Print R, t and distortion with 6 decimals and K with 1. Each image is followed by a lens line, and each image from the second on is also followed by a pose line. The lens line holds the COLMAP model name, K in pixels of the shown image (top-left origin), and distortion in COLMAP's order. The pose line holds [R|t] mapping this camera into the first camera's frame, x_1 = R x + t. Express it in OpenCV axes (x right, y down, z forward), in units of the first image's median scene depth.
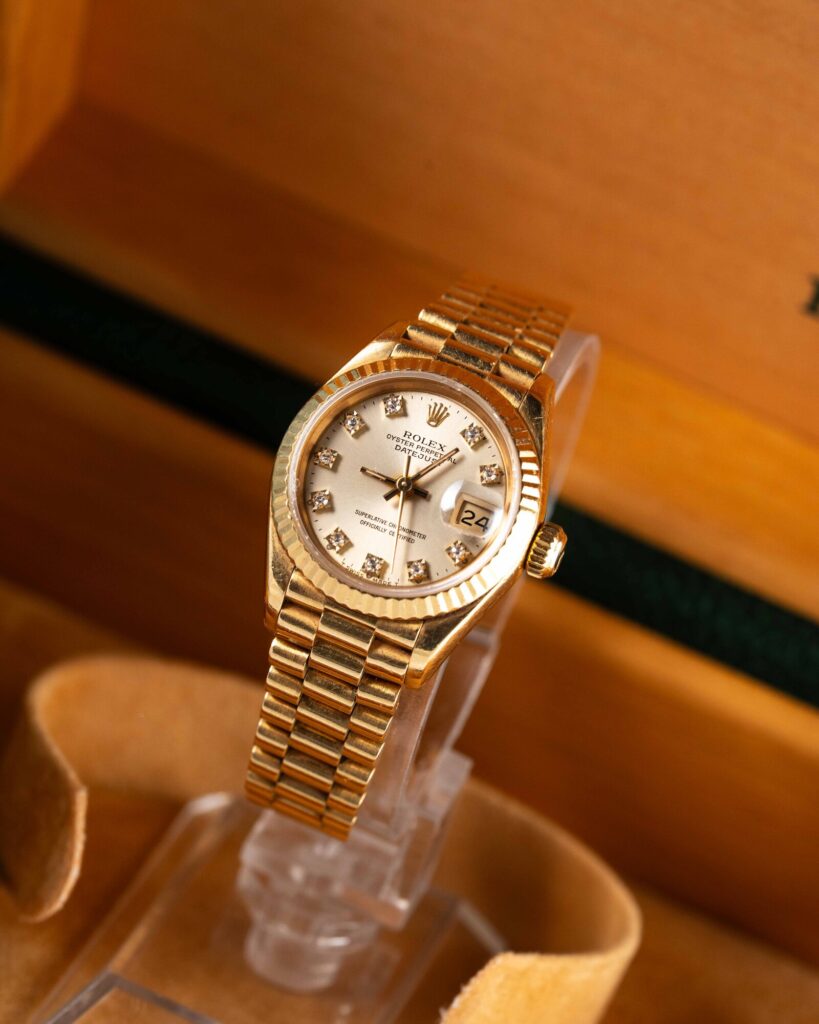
lens RADIAL K [[5169.3, 0, 372.7], [0, 5169.3, 511.3], [0, 0, 1]] dist [-1.461722, 76.371619]
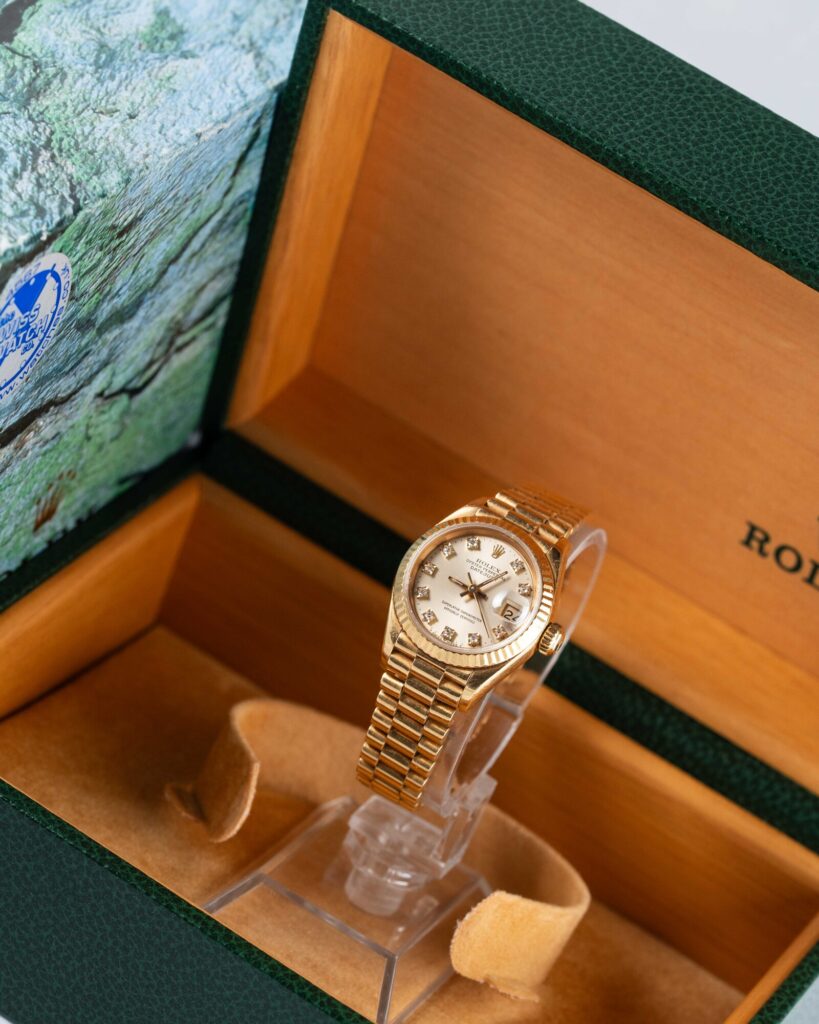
lens RADIAL K [[4975.9, 0, 442.7], [0, 4975.9, 511.8], [0, 0, 1]] dist [-1.134703, 81.669233]
pose [[0.991744, 0.124487, -0.030774, 0.042755], [-0.126916, 0.987188, -0.096711, 0.126895], [0.018340, 0.099819, 0.994837, -0.608492]]
